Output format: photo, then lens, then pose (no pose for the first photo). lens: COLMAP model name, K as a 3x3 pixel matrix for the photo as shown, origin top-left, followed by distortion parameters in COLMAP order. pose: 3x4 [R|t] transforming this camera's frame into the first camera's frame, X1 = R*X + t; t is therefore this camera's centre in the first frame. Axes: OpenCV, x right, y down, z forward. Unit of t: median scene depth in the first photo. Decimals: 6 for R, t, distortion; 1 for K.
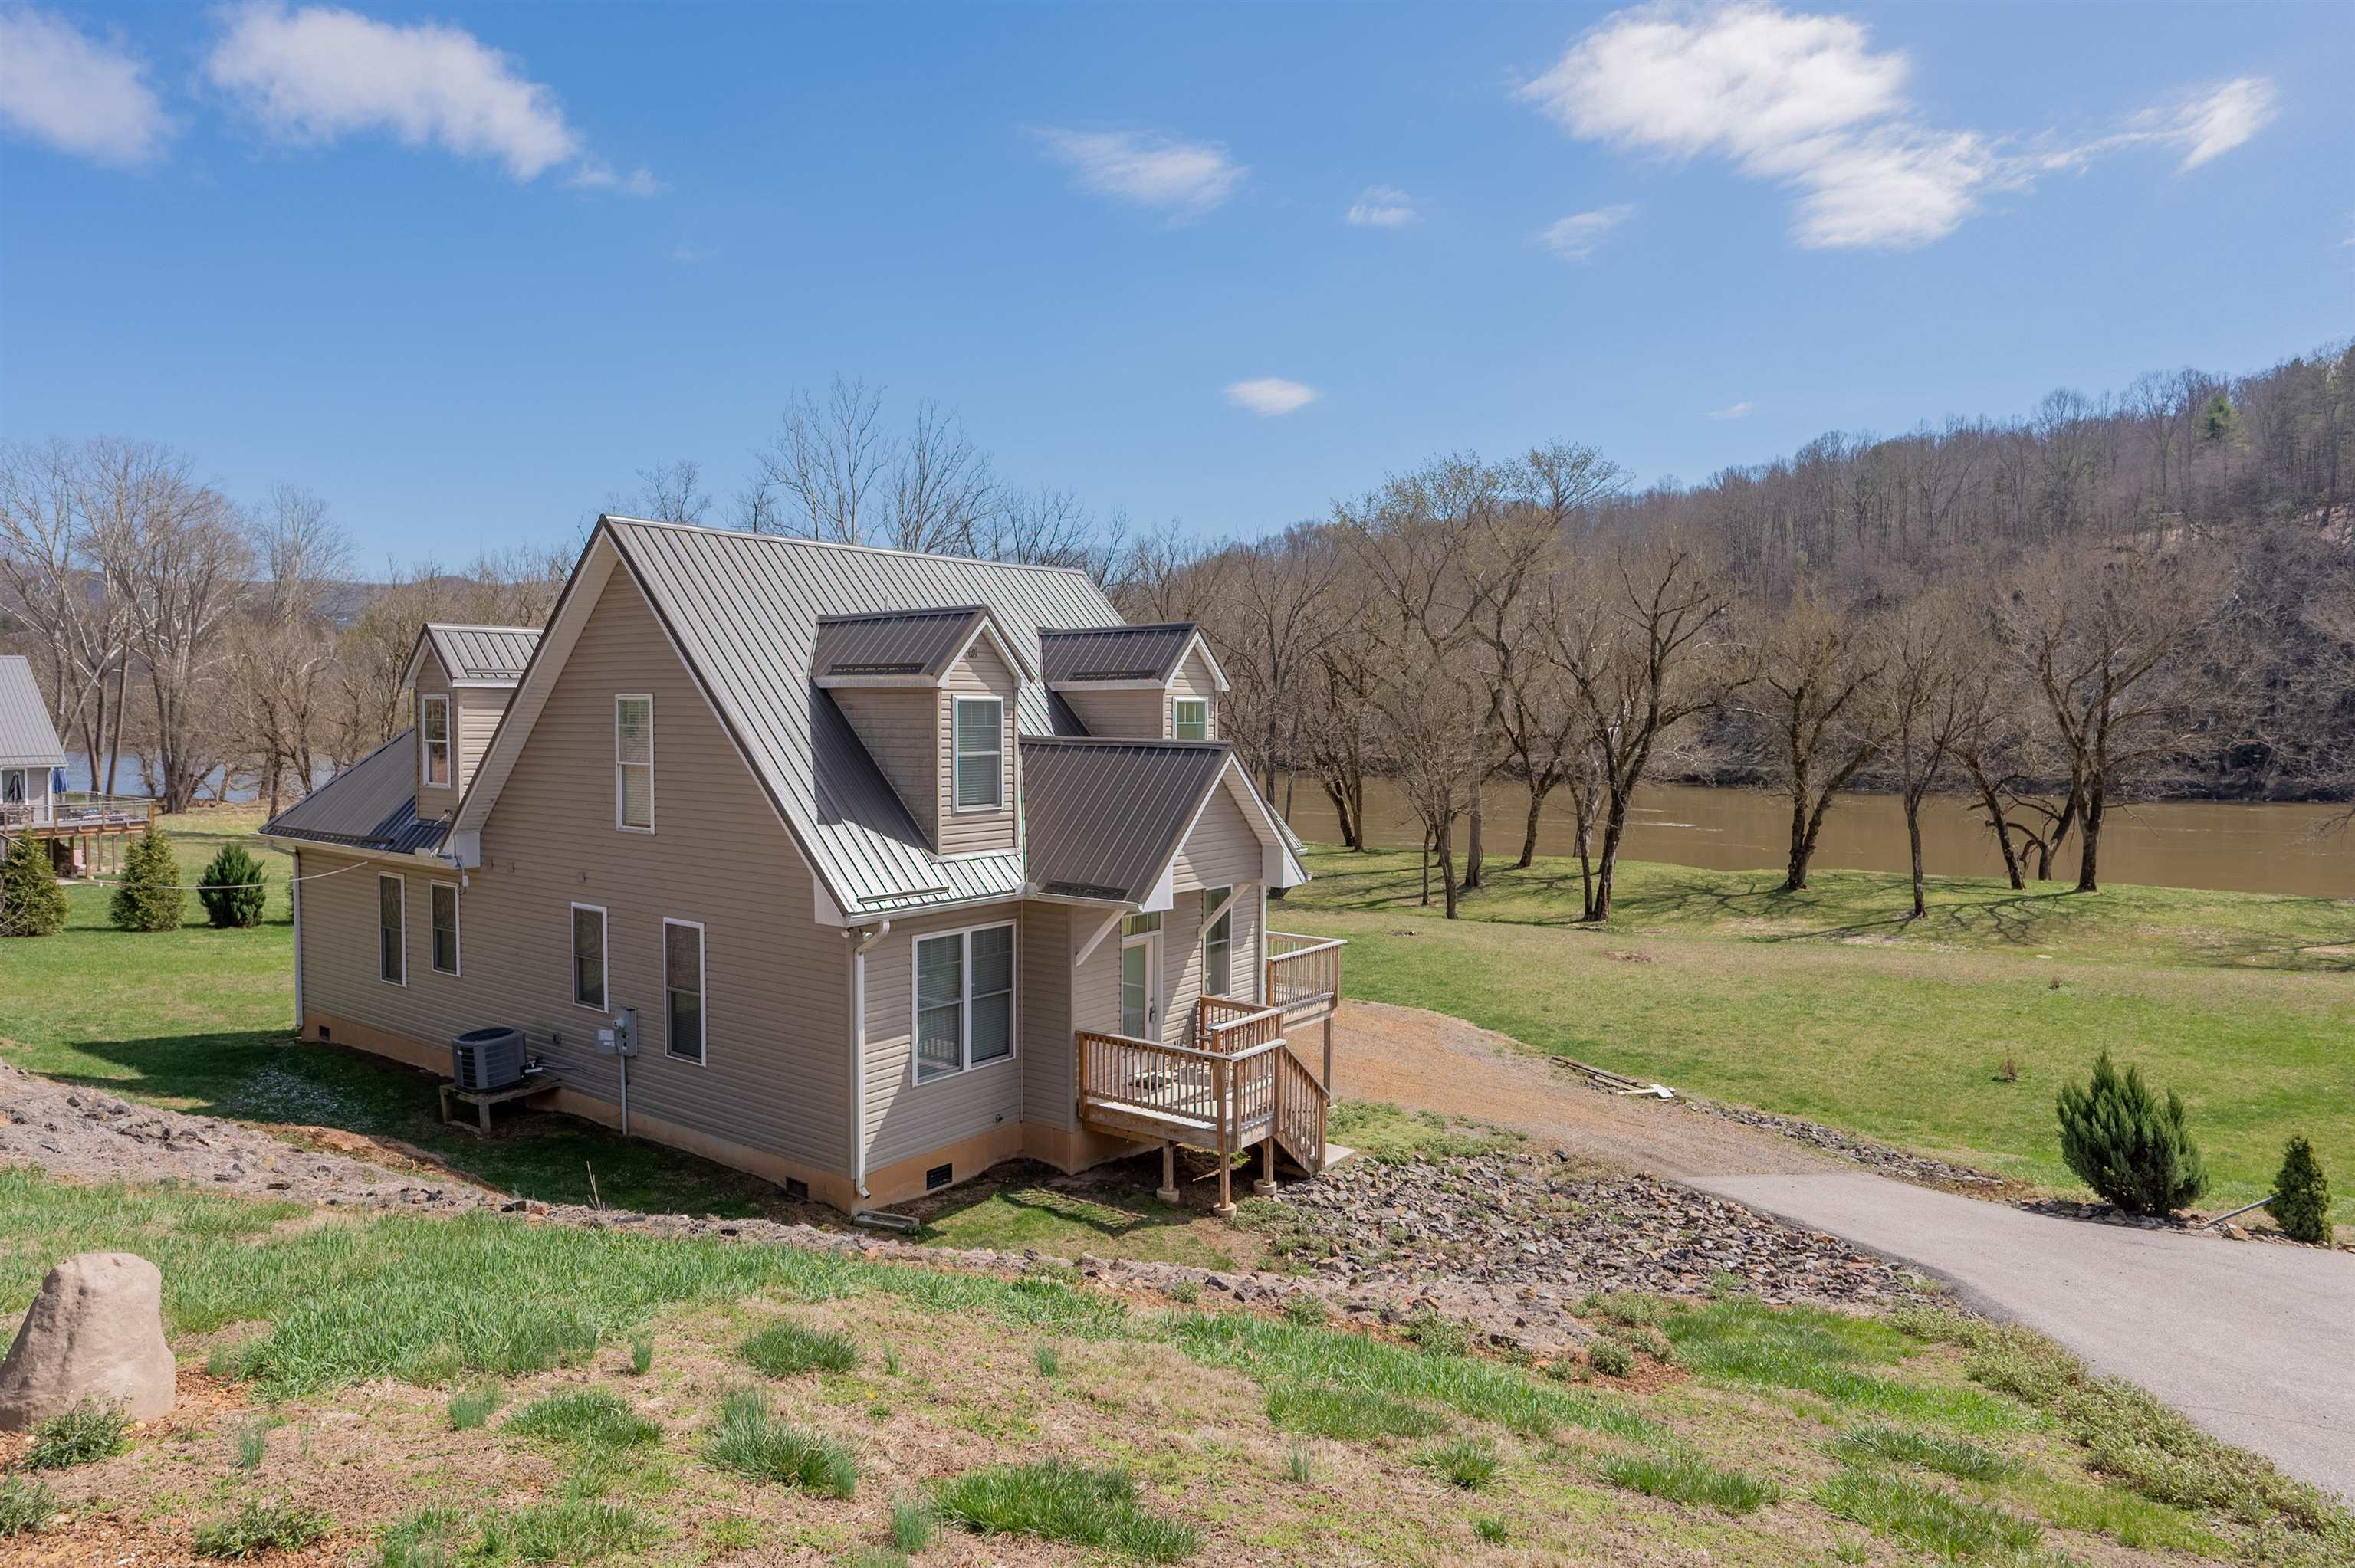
lens RADIAL K [[1412.4, 0, 1158.3], [0, 1412.4, 772.5], [0, 0, 1]] dist [-0.000847, 0.000139]
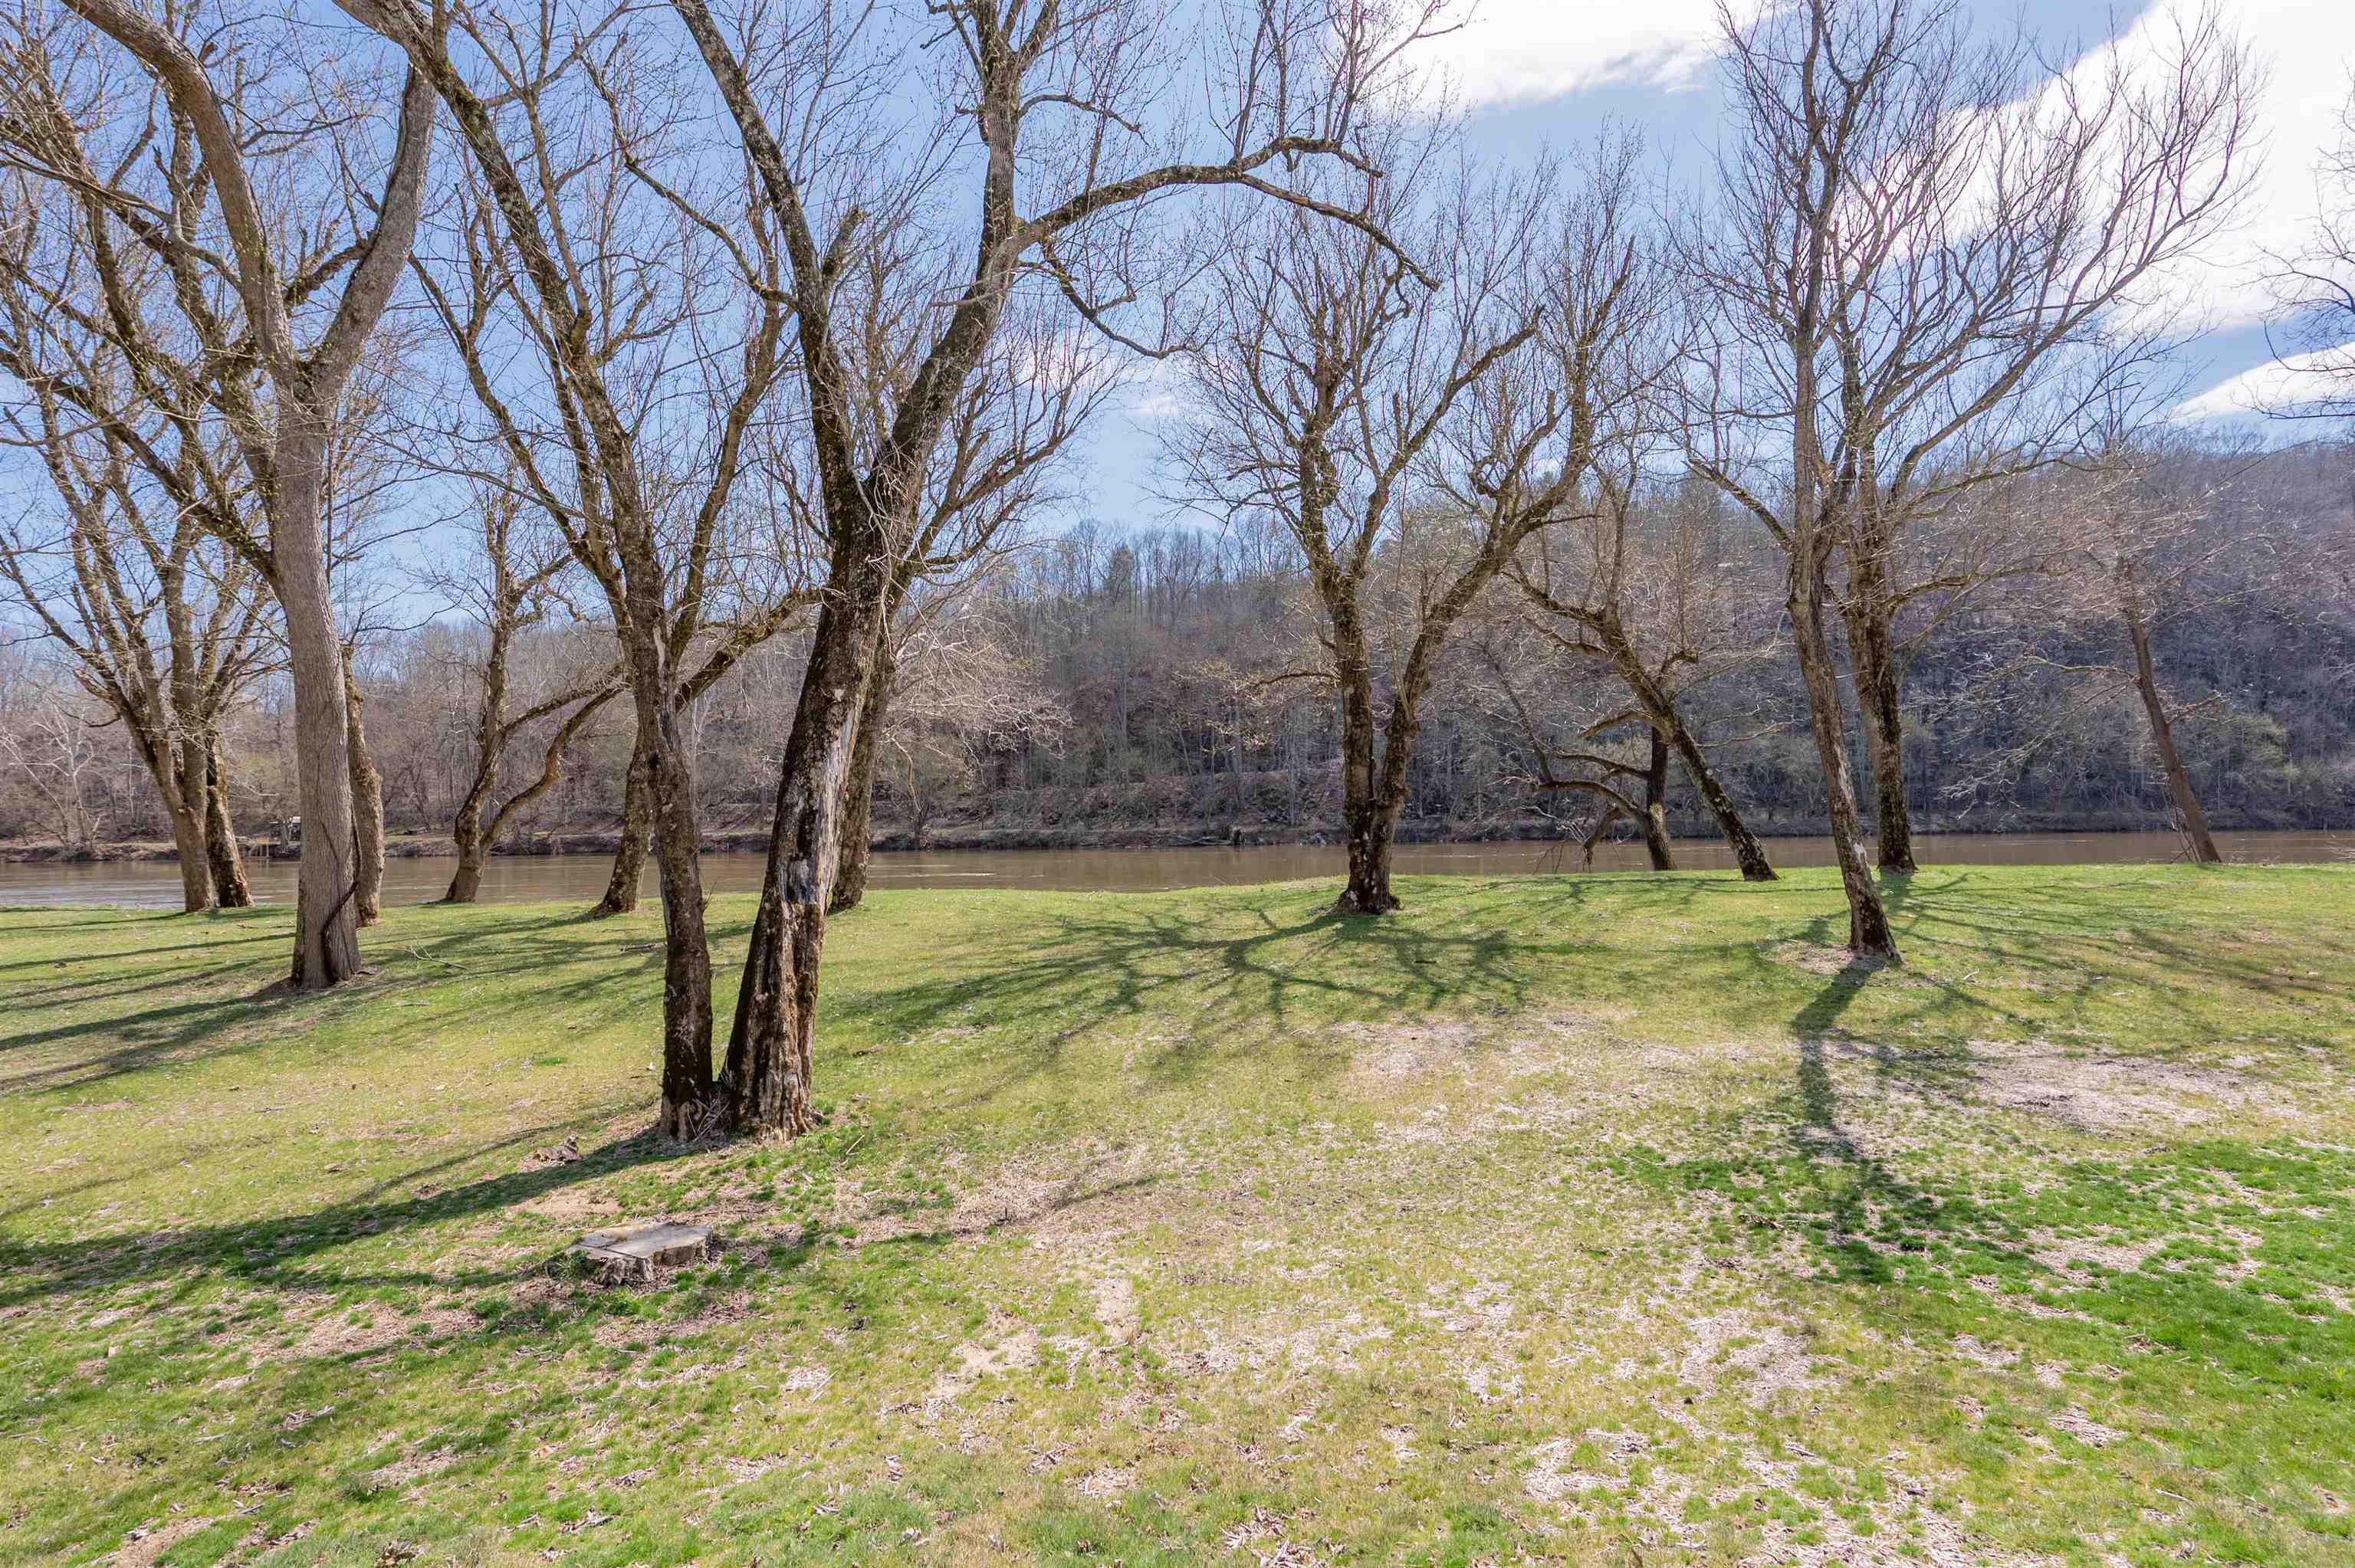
lens RADIAL K [[1164.8, 0, 1183.5], [0, 1164.8, 785.9], [0, 0, 1]] dist [-0.003865, -0.000064]
pose [[0.849685, -0.002437, 0.527285, 0.962003], [0.044403, 0.996768, -0.066946, 0.255792], [-0.525418, 0.080296, 0.847047, 2.920899]]
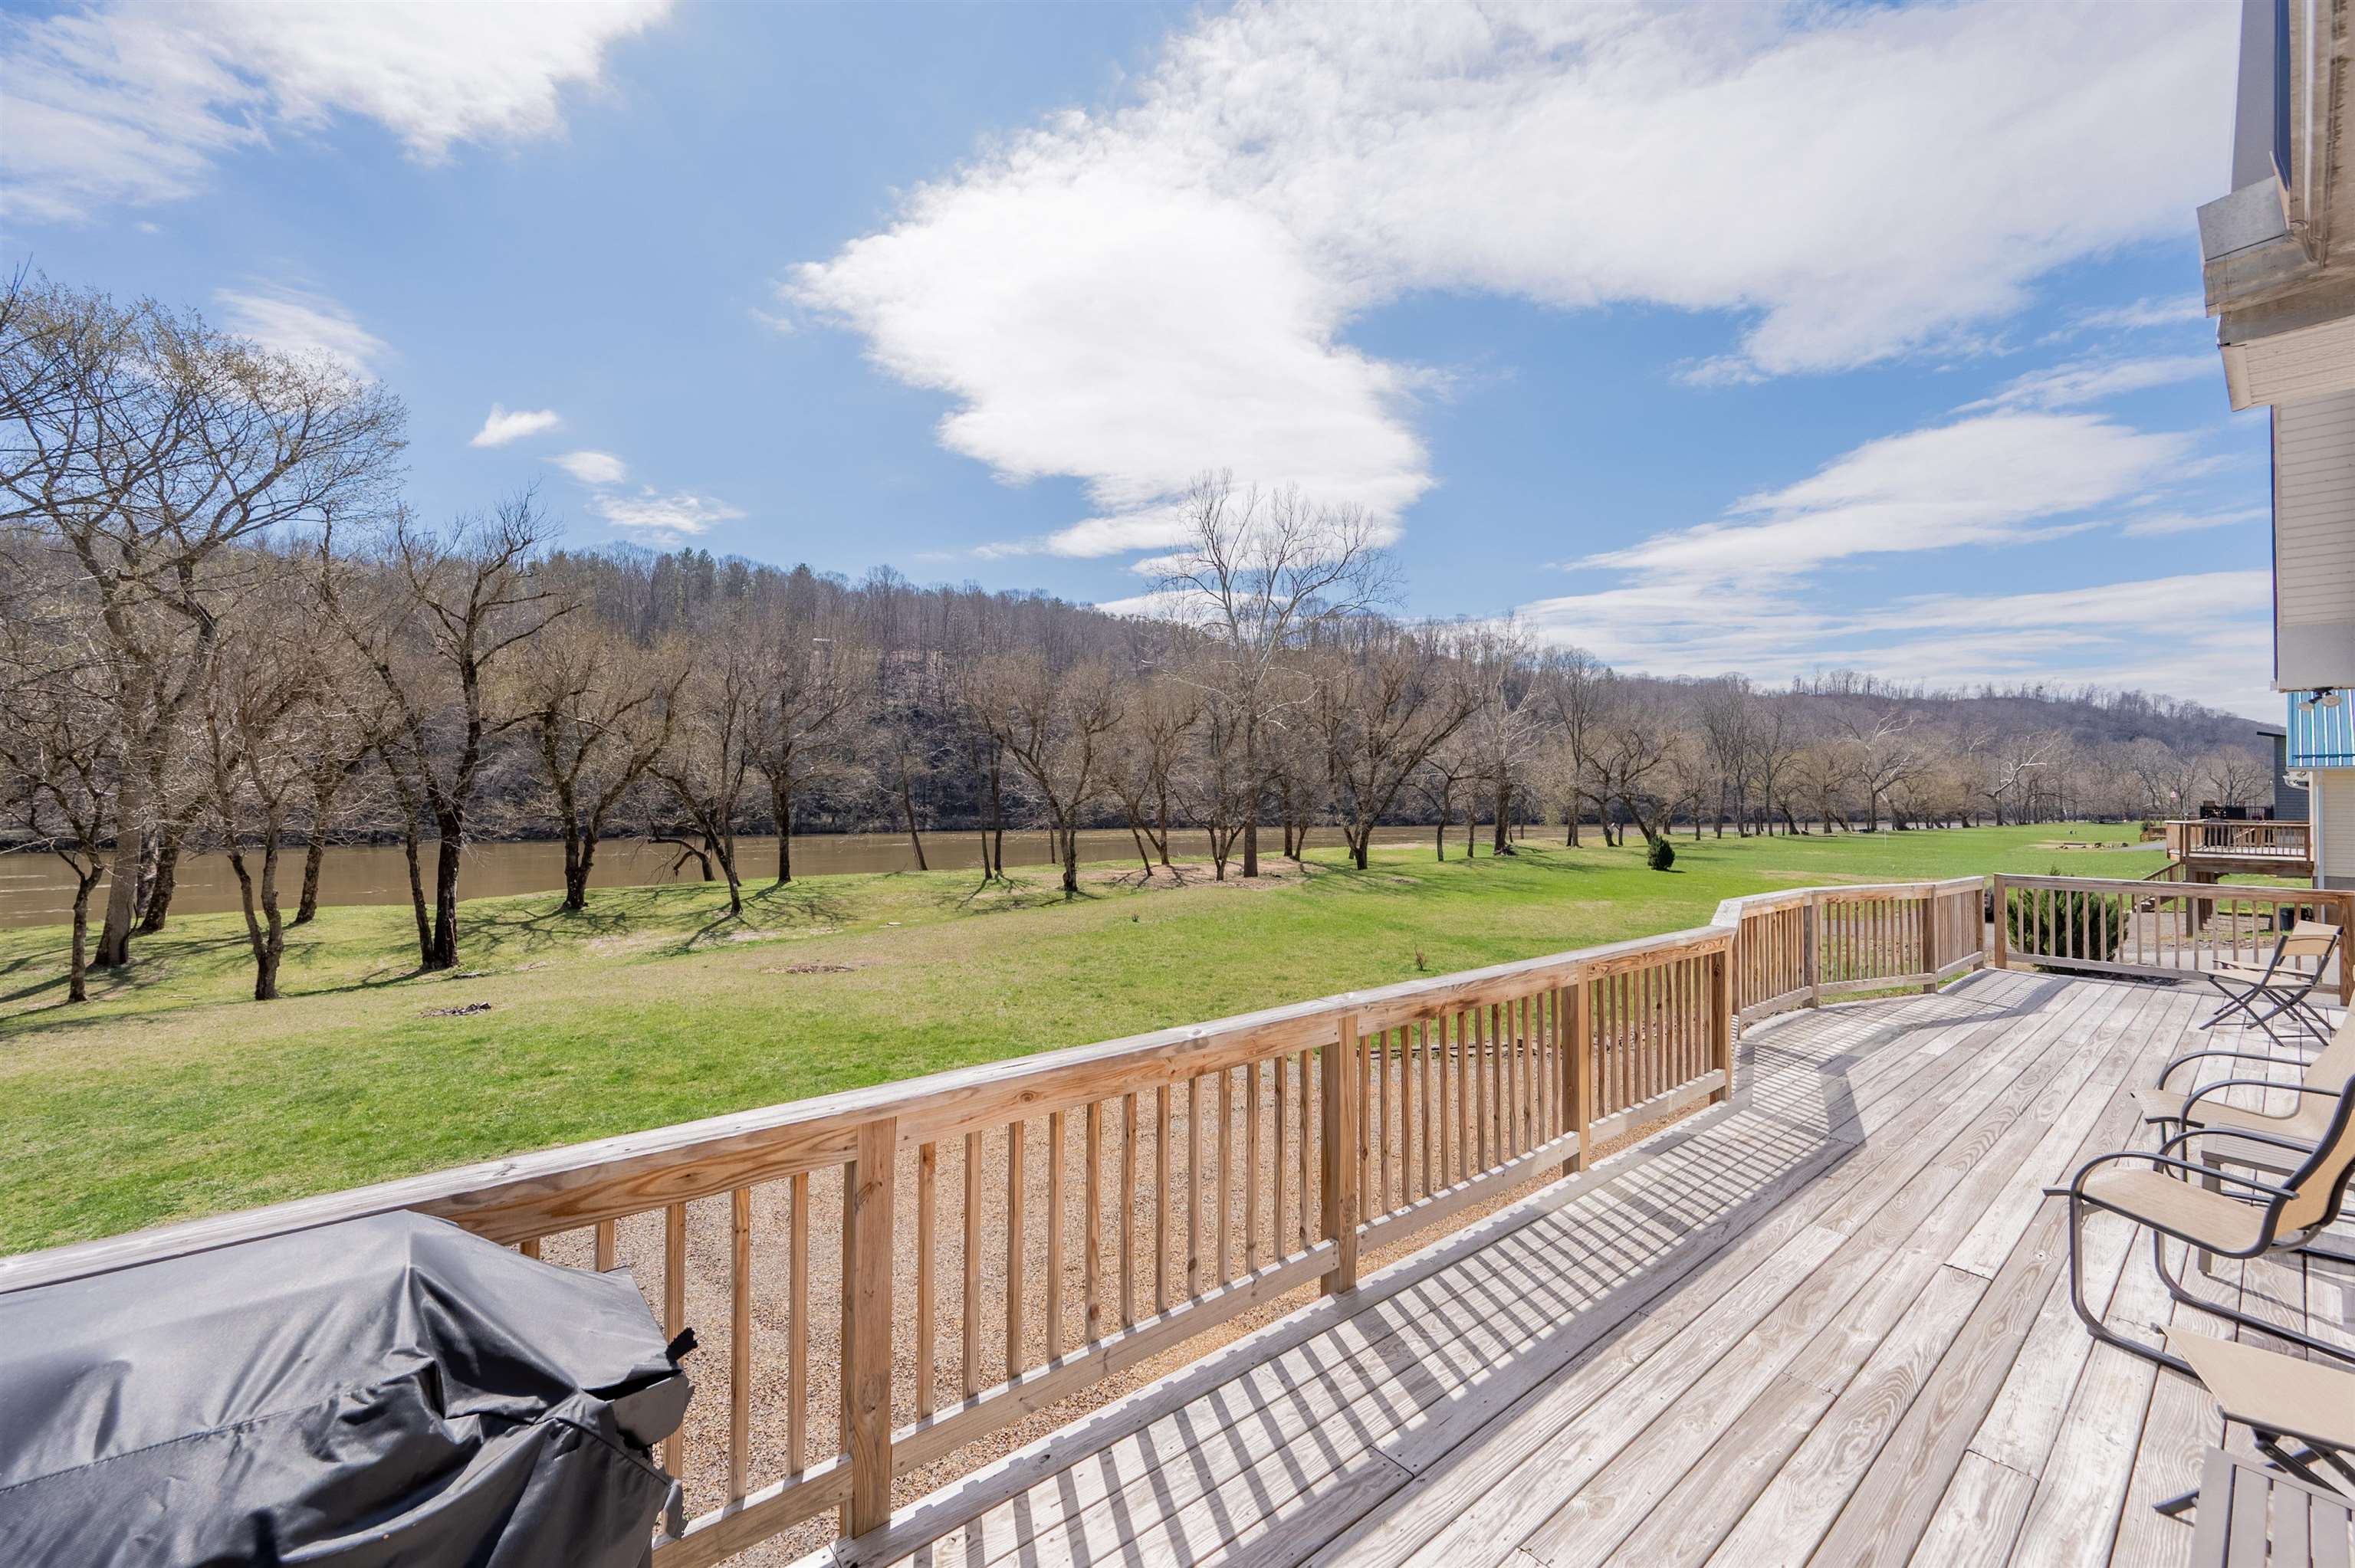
lens RADIAL K [[927.9, 0, 1178.0], [0, 927.9, 852.0], [0, 0, 1]] dist [0.001209, 0.000243]
pose [[0.219557, -0.055871, 0.973999, -0.336685], [0.040080, 0.998033, 0.048215, 0.108271], [-0.974776, 0.028452, 0.221364, 1.667724]]
